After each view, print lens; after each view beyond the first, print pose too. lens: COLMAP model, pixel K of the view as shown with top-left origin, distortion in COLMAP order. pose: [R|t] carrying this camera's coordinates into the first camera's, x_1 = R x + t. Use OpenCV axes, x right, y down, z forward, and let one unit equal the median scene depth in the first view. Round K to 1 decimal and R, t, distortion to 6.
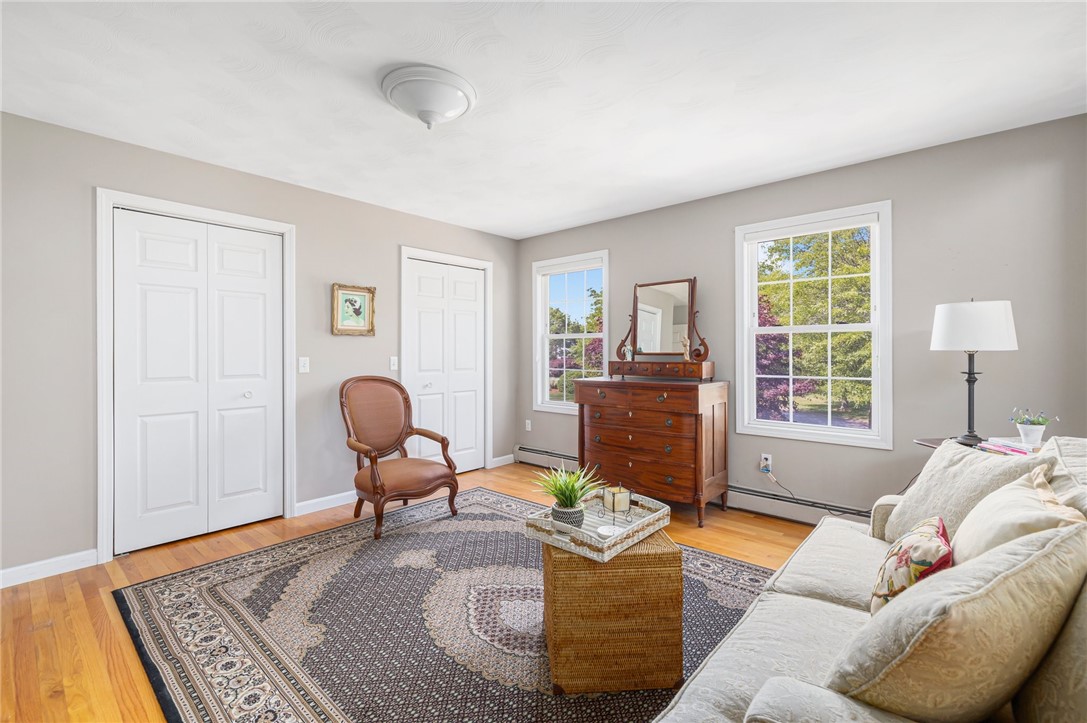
lens RADIAL K [[462.5, 0, 538.1], [0, 462.5, 355.8], [0, 0, 1]] dist [0.000583, 0.000327]
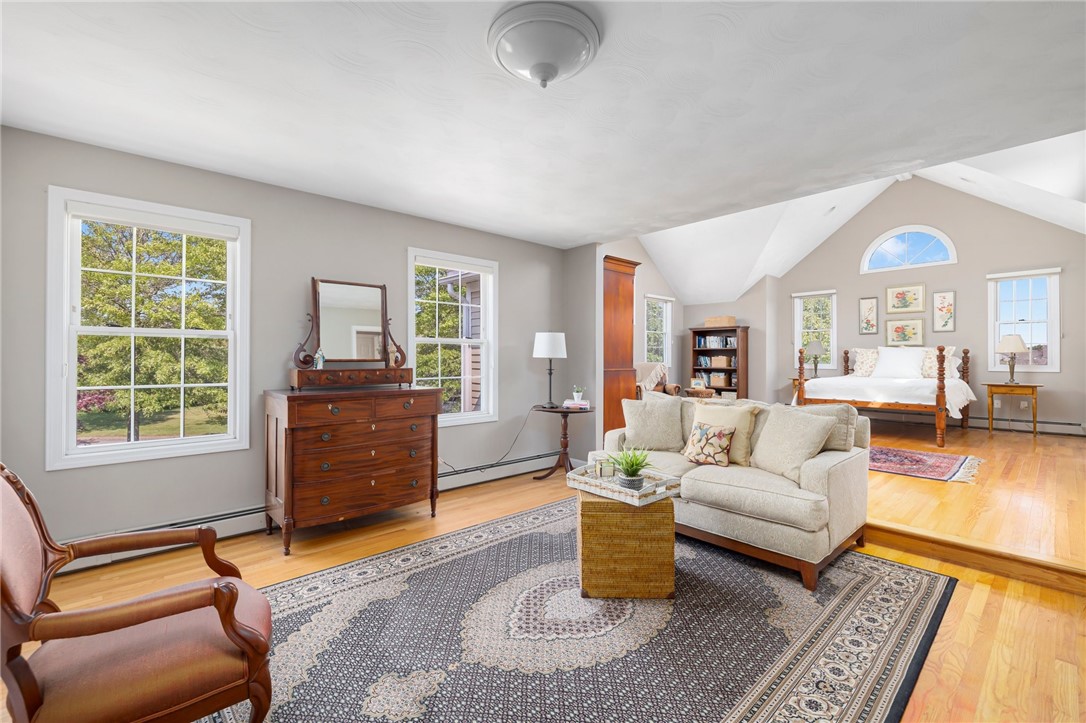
lens RADIAL K [[458.6, 0, 537.2], [0, 458.6, 358.6], [0, 0, 1]] dist [-0.001611, -0.000215]
pose [[0.122253, 0.000704, 0.992499, -0.873636], [0.009066, 0.999957, -0.001826, -0.004126], [-0.992458, 0.009222, 0.122242, 0.765704]]
